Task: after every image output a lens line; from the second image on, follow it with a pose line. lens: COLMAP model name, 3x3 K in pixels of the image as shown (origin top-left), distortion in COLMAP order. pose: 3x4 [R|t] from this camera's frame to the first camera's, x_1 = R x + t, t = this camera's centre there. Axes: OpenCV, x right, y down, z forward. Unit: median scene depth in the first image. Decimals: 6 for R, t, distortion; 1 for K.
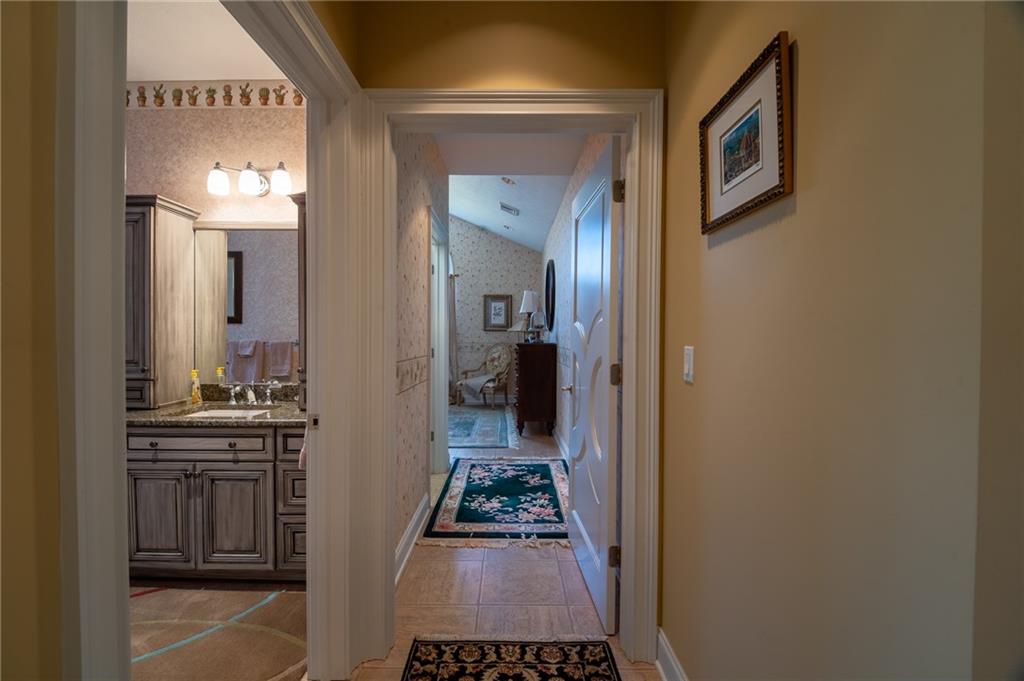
lens RADIAL K [[455.0, 0, 506.4], [0, 455.0, 343.3], [0, 0, 1]] dist [0.019268, -0.028618]
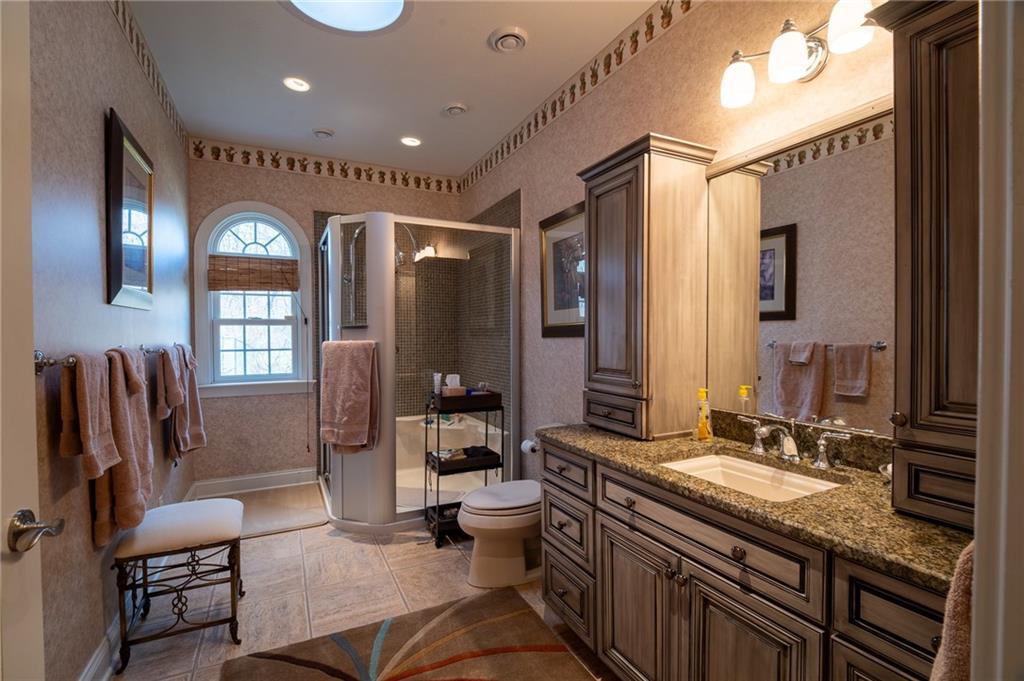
lens RADIAL K [[455.0, 0, 506.4], [0, 455.0, 343.3], [0, 0, 1]] dist [0.019268, -0.028618]
pose [[0.444080, 0.006919, -0.895960, -0.220853], [-0.007799, 0.999962, 0.003856, -0.007211], [0.895953, 0.005276, 0.444117, 0.454735]]
